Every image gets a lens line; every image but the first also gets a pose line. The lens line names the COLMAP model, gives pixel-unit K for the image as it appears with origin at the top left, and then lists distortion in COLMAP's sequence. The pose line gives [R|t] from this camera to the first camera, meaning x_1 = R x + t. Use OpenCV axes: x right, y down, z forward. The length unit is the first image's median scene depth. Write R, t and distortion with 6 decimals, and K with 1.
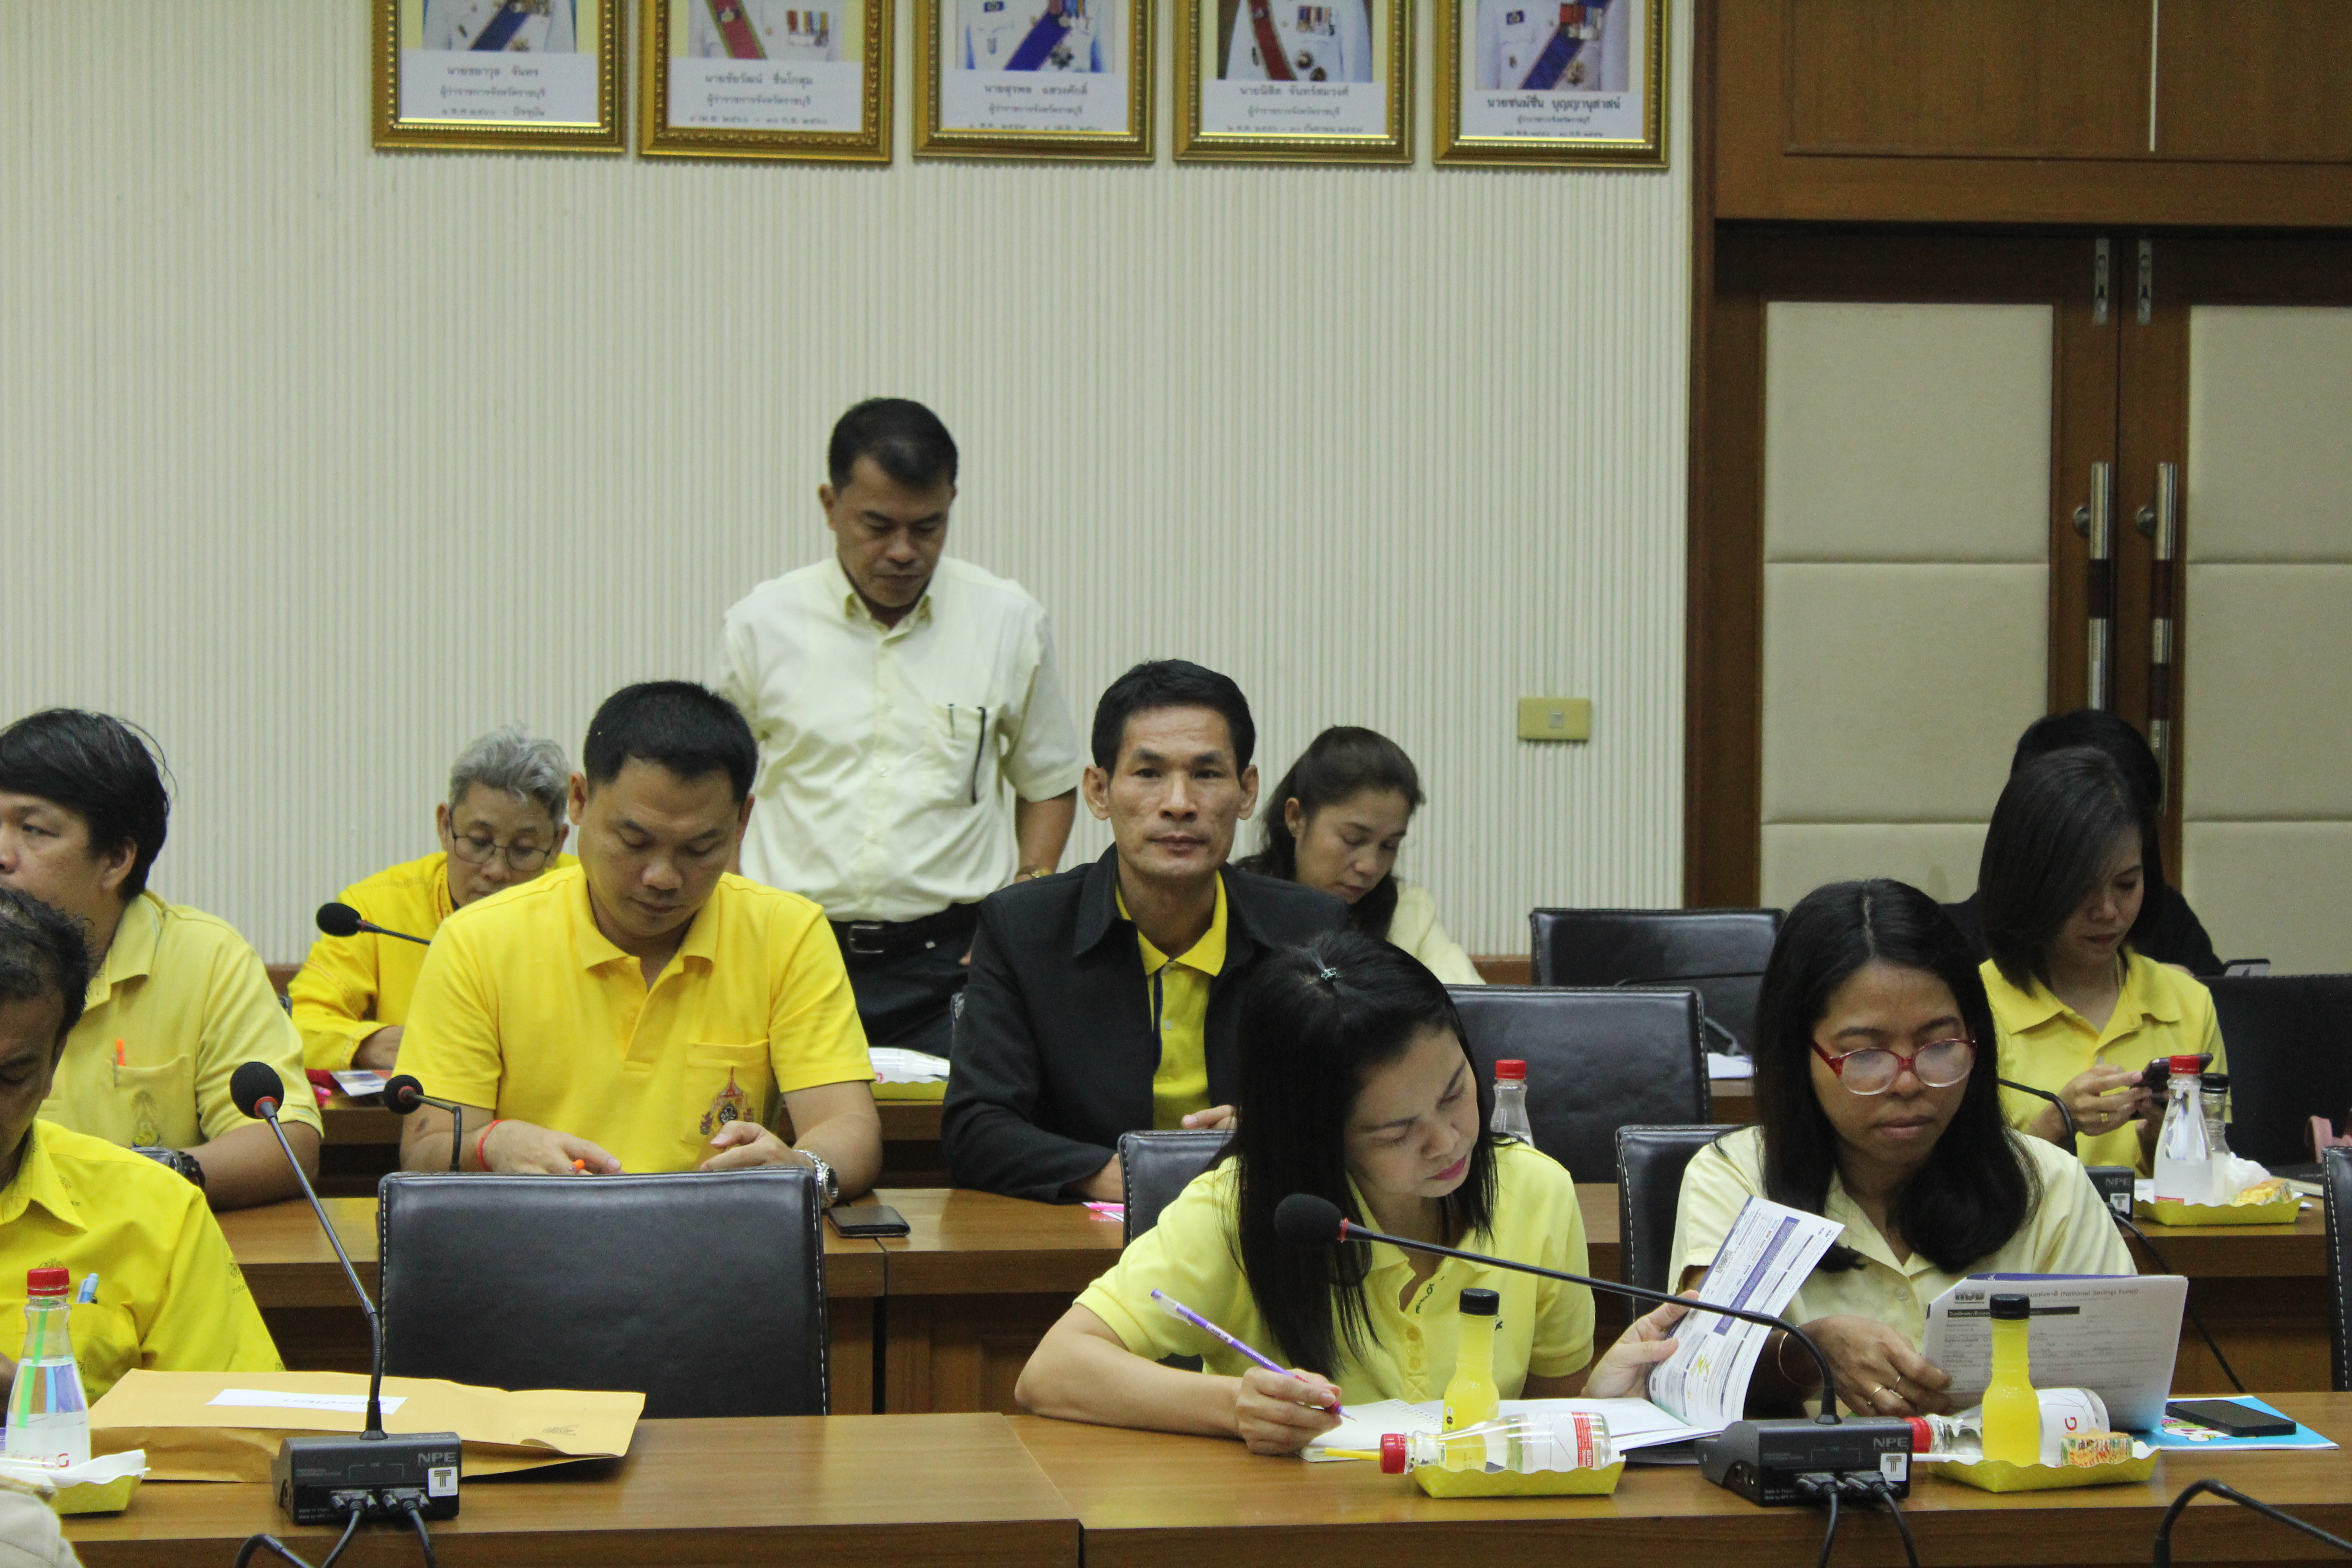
lens RADIAL K [[5831.5, 0, 1182.3], [0, 5831.5, 793.0], [0, 0, 1]] dist [0.131914, 0.000000]
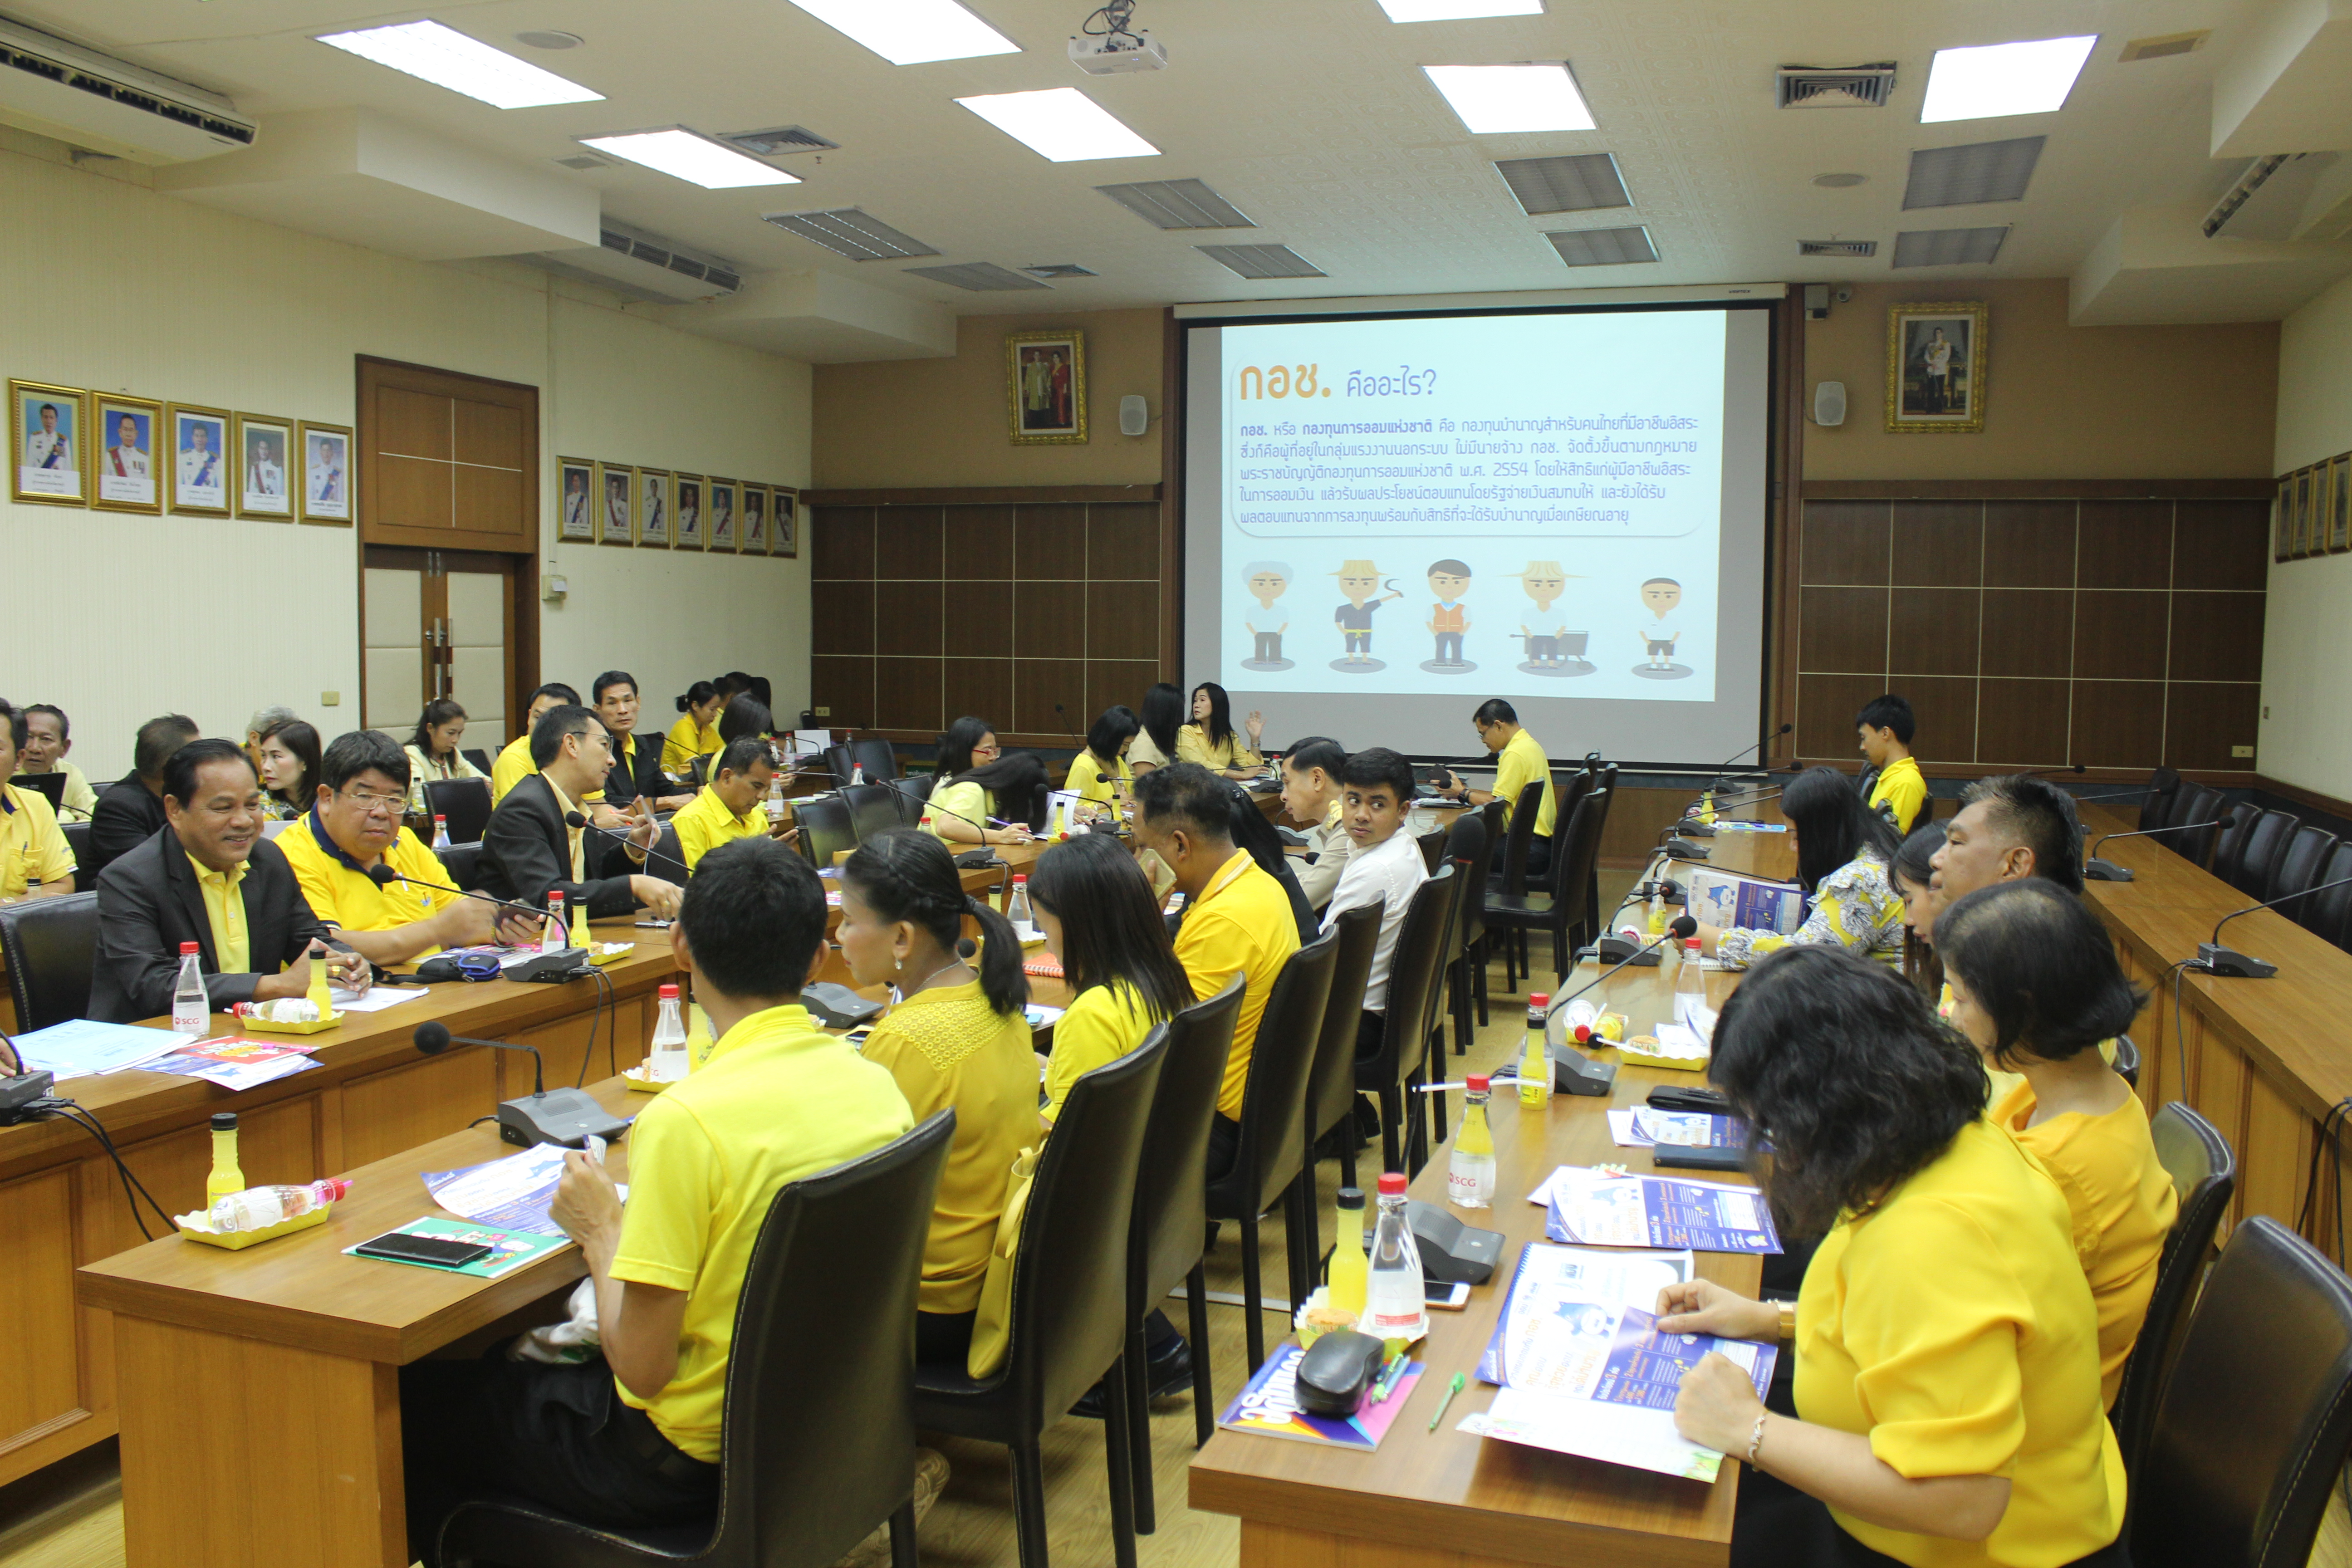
lens RADIAL K [[1956.5, 0, 1135.7], [0, 1956.5, 781.7], [0, 0, 1]] dist [-0.144079, 0.133096]
pose [[0.483229, -0.067191, 0.872912, -0.646452], [0.037238, 0.997726, 0.056184, -0.009604], [-0.874702, 0.005356, 0.484632, 0.113308]]
